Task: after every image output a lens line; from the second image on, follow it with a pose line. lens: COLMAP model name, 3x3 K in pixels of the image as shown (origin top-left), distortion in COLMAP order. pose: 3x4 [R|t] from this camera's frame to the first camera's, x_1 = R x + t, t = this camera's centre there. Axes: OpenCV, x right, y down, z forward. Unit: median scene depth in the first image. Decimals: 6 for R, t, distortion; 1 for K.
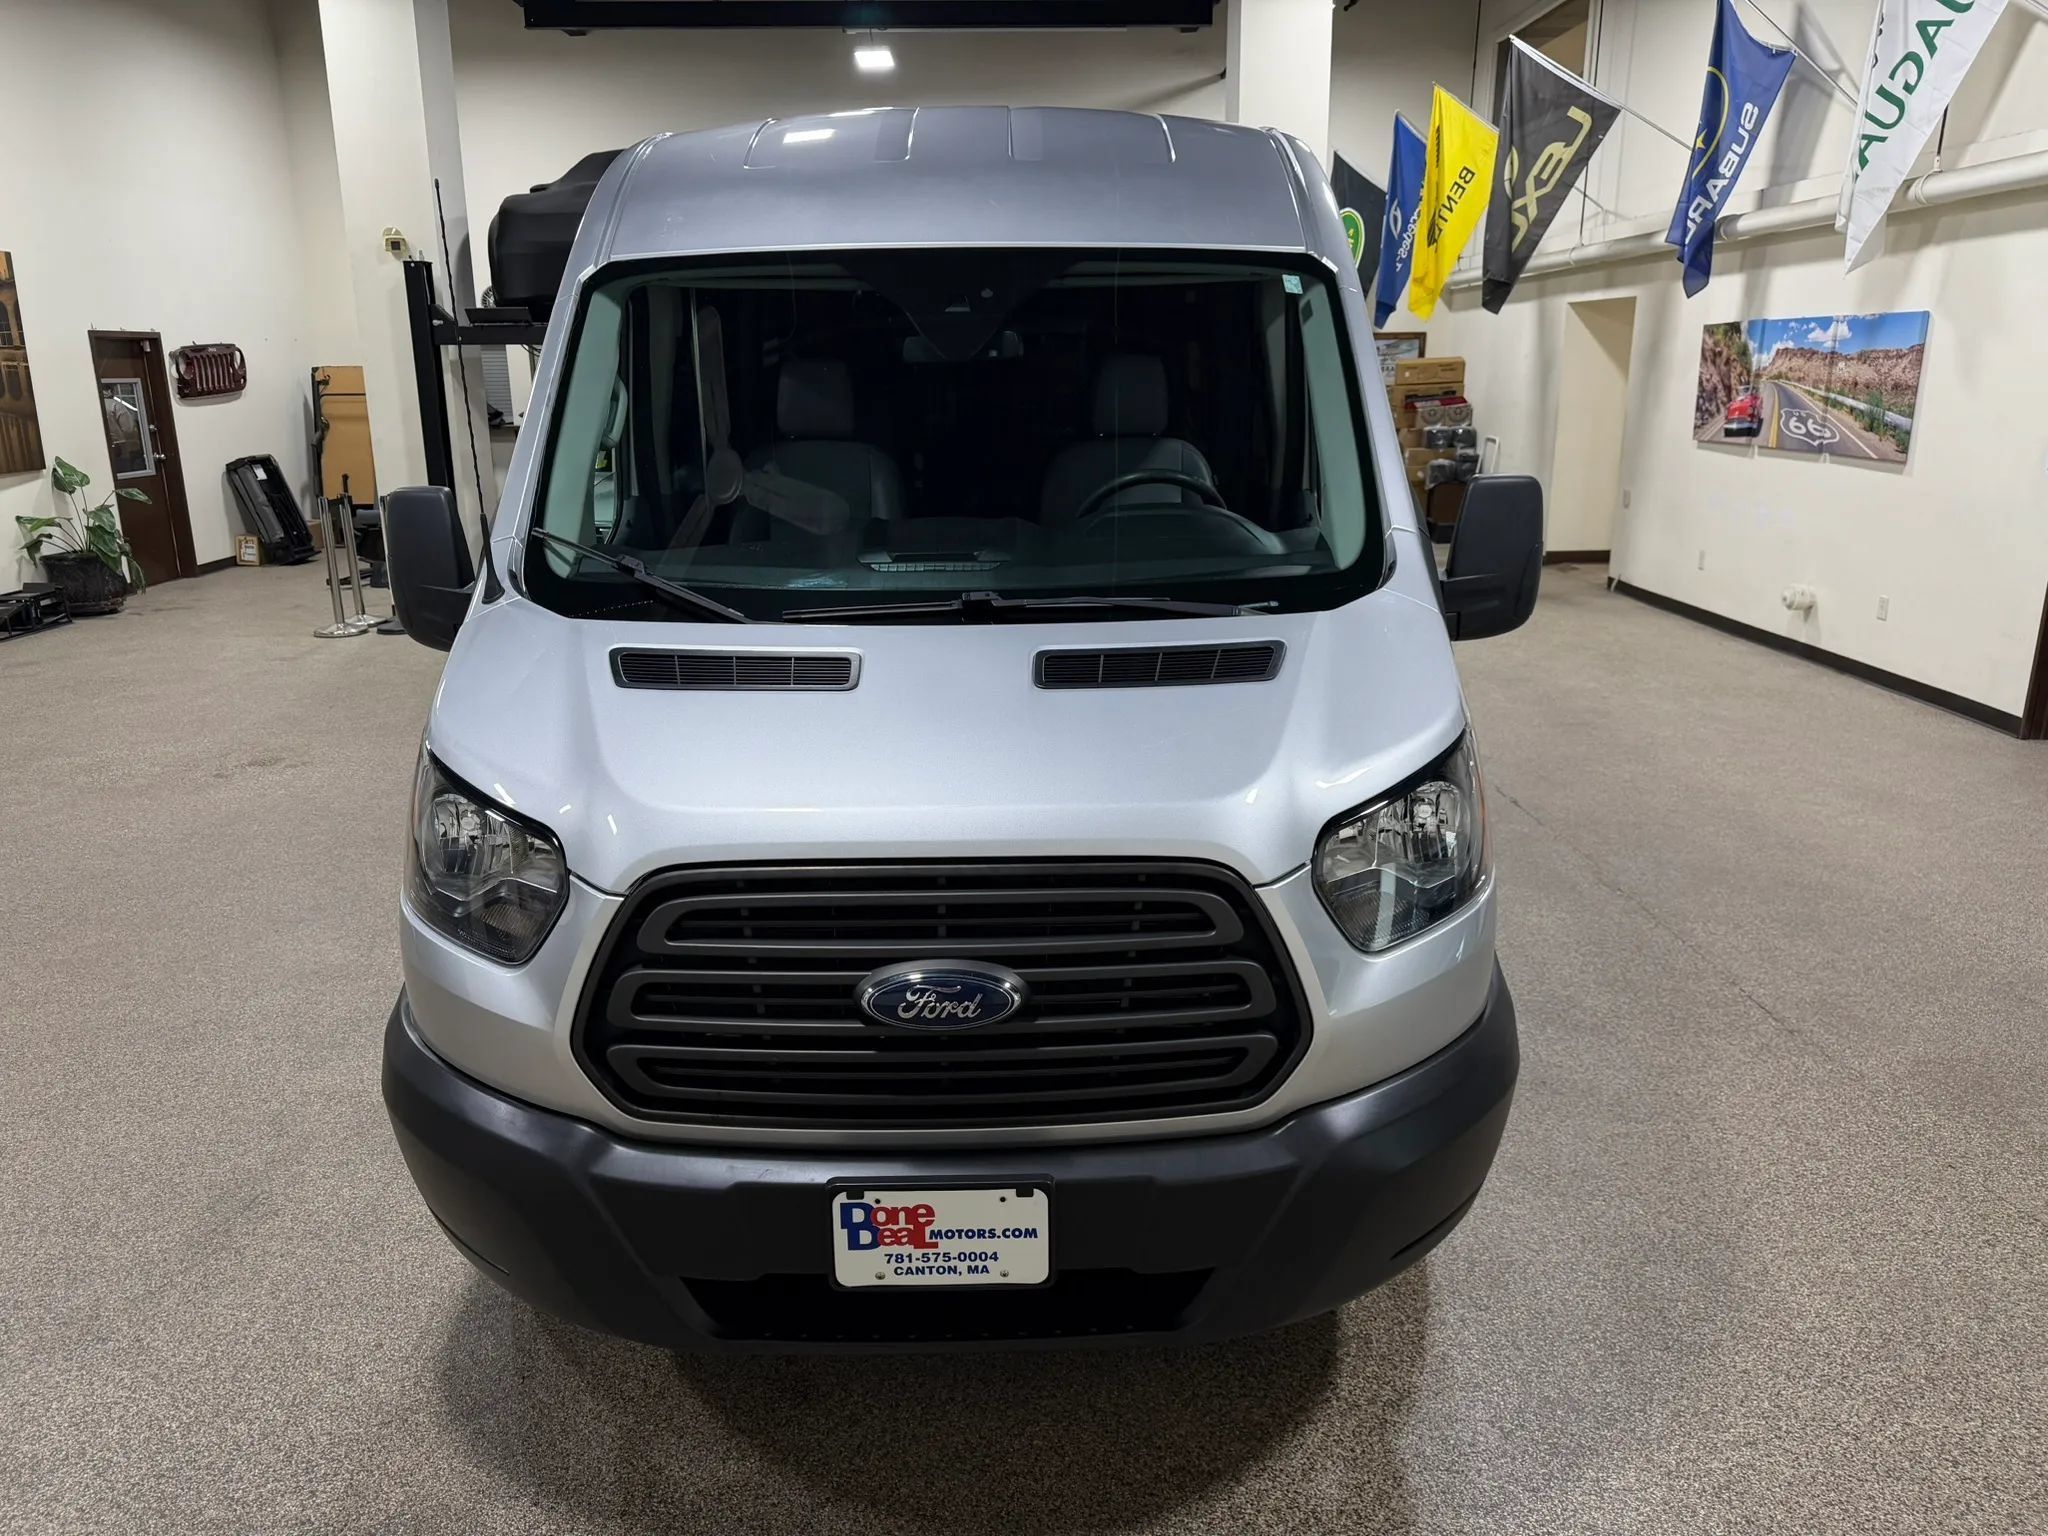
lens RADIAL K [[1452.0, 0, 1018.1], [0, 1452.0, 776.2], [0, 0, 1]] dist [0.024447, -0.036237]
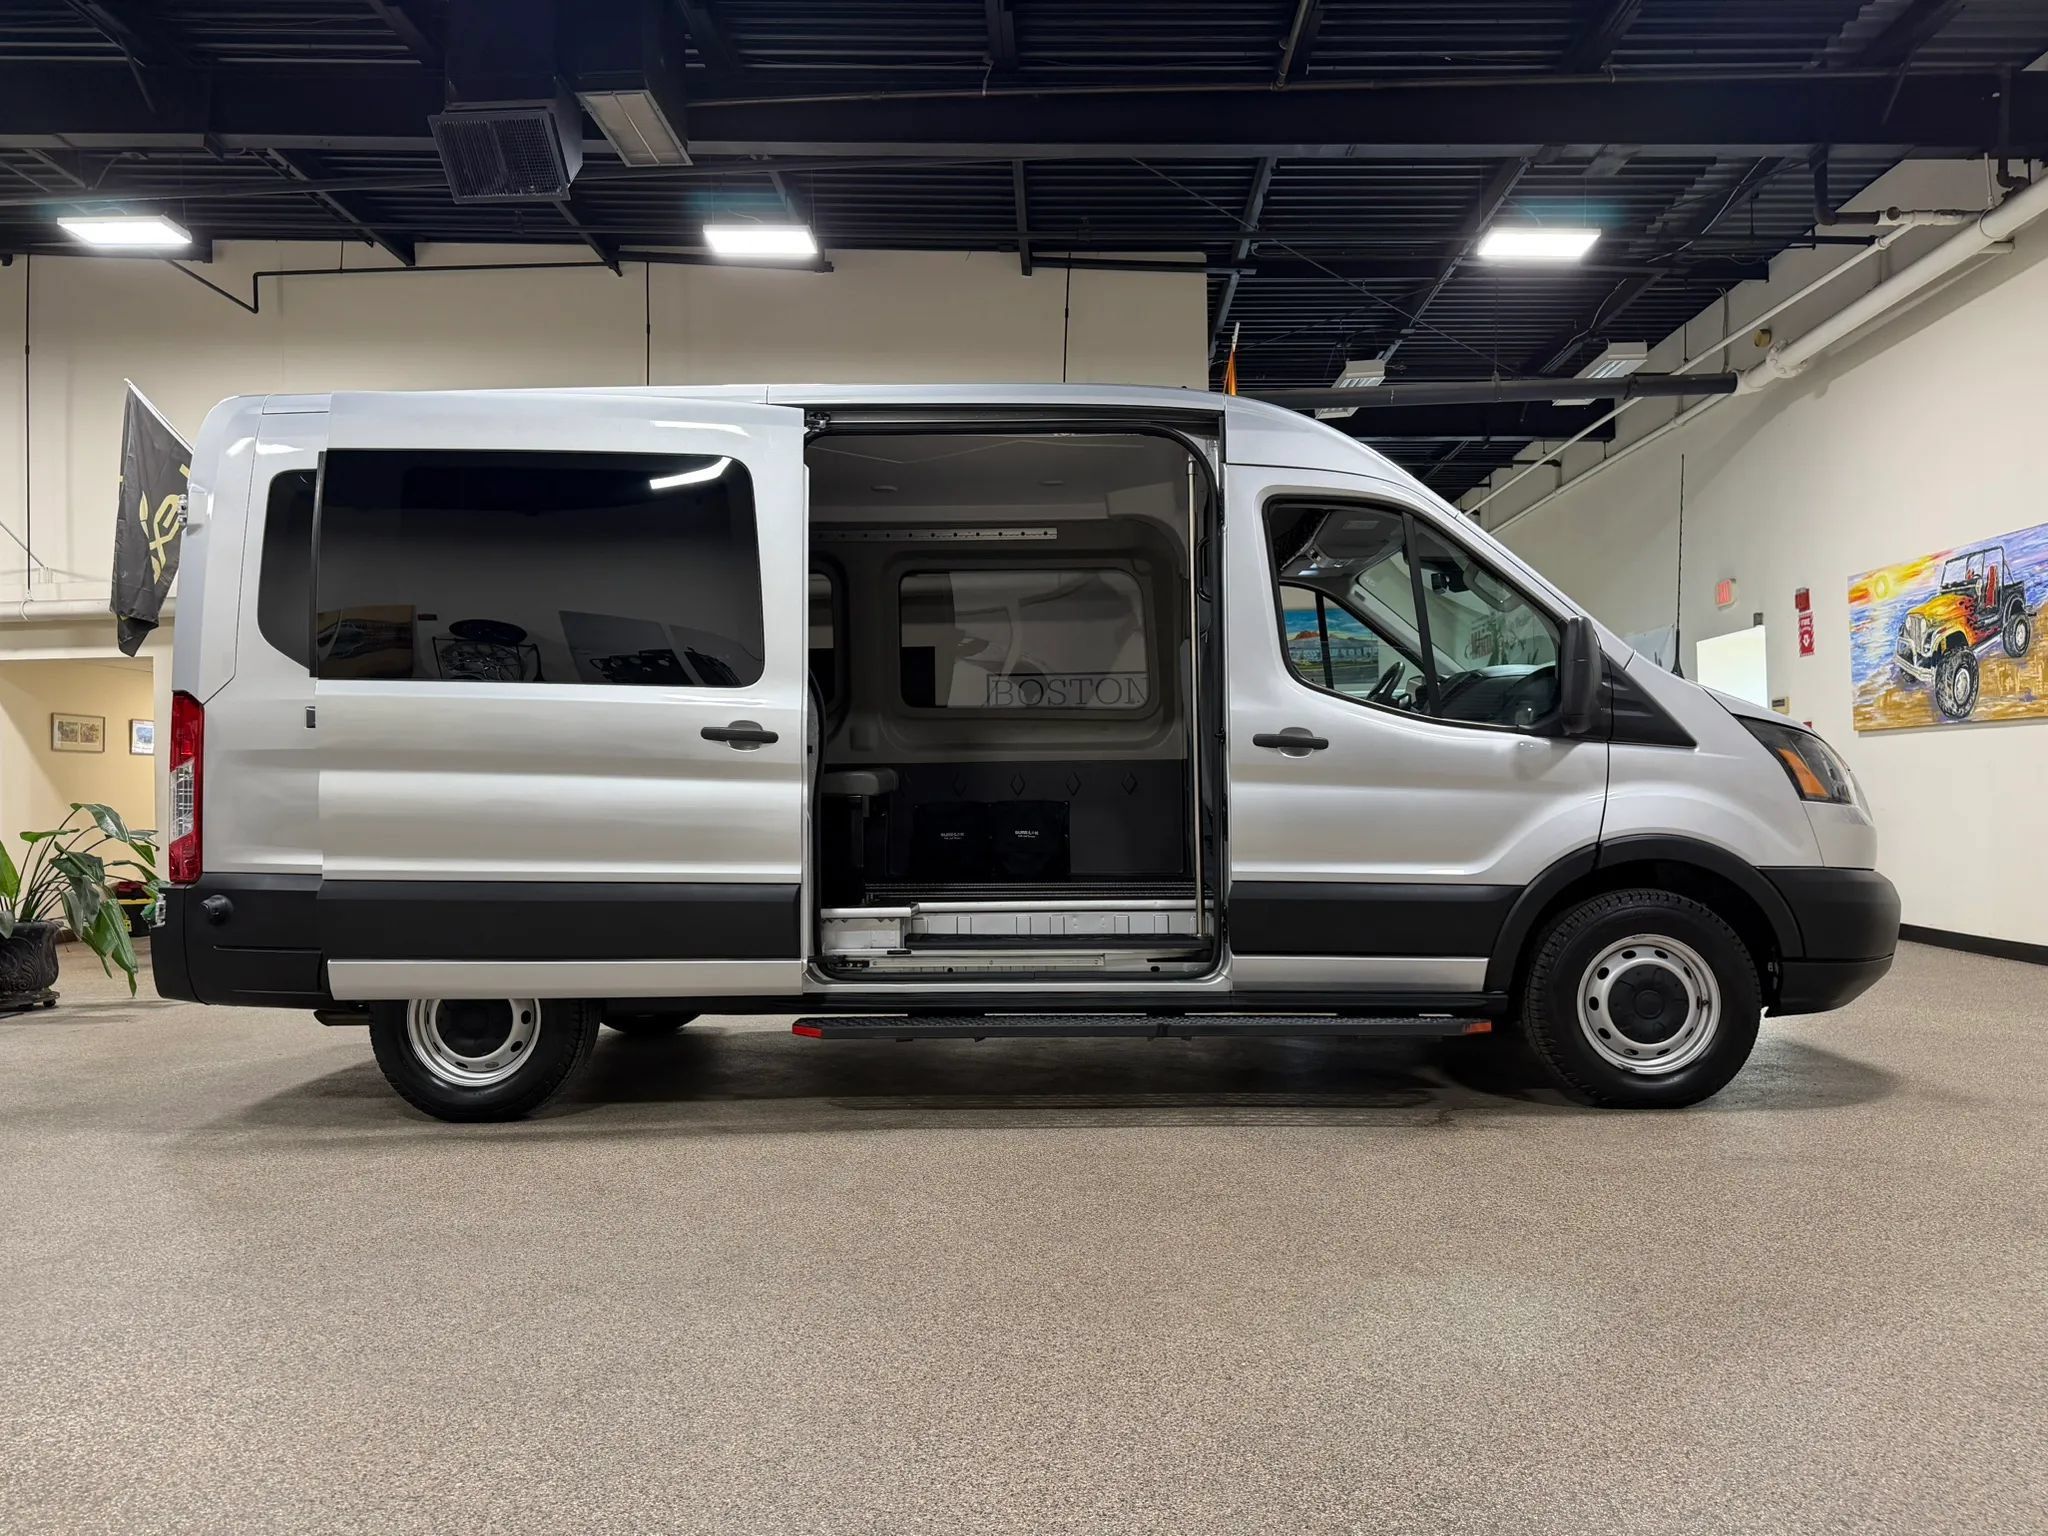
lens RADIAL K [[1429.8, 0, 1019.7], [0, 1429.8, 787.8], [0, 0, 1]] dist [0.045810, -0.046046]
pose [[0.052548, 0.014524, 0.998513, -0.709724], [0.292943, 0.955680, -0.029317, -0.060008], [-0.954685, 0.294047, 0.045964, 0.575938]]
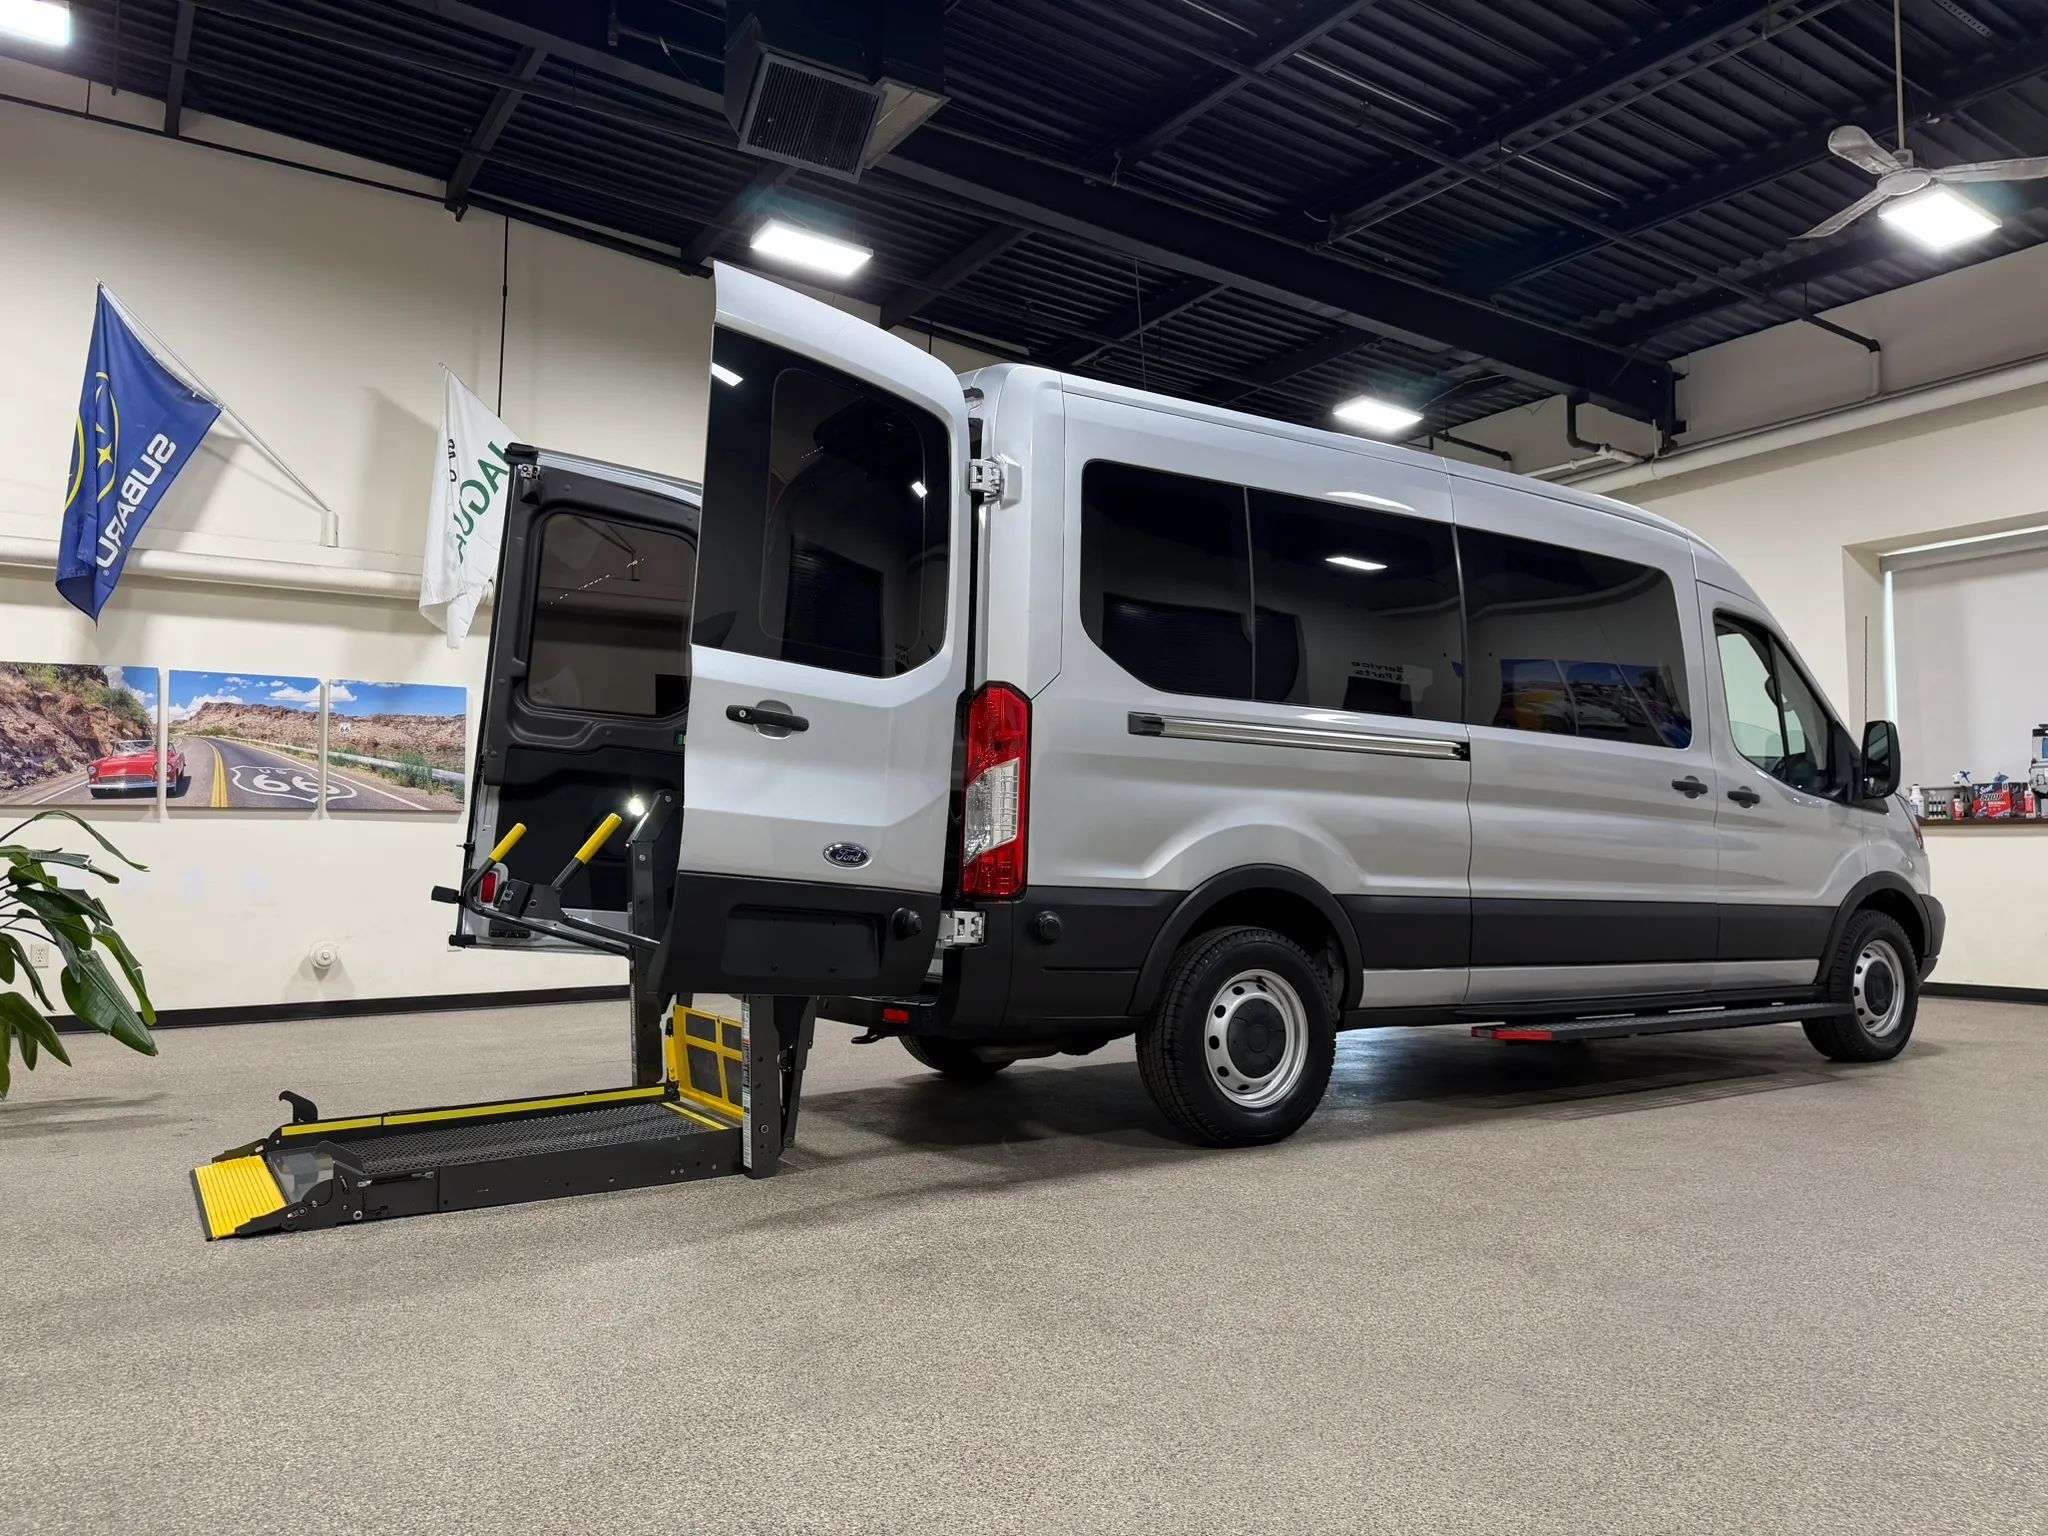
lens RADIAL K [[1452.0, 0, 1013.3], [0, 1452.0, 777.2], [0, 0, 1]] dist [0.024447, -0.036237]
pose [[-0.527064, 0.057416, 0.847884, -0.583746], [0.237586, 0.967887, 0.082146, -0.225314], [-0.815939, 0.244742, -0.523779, 1.200344]]
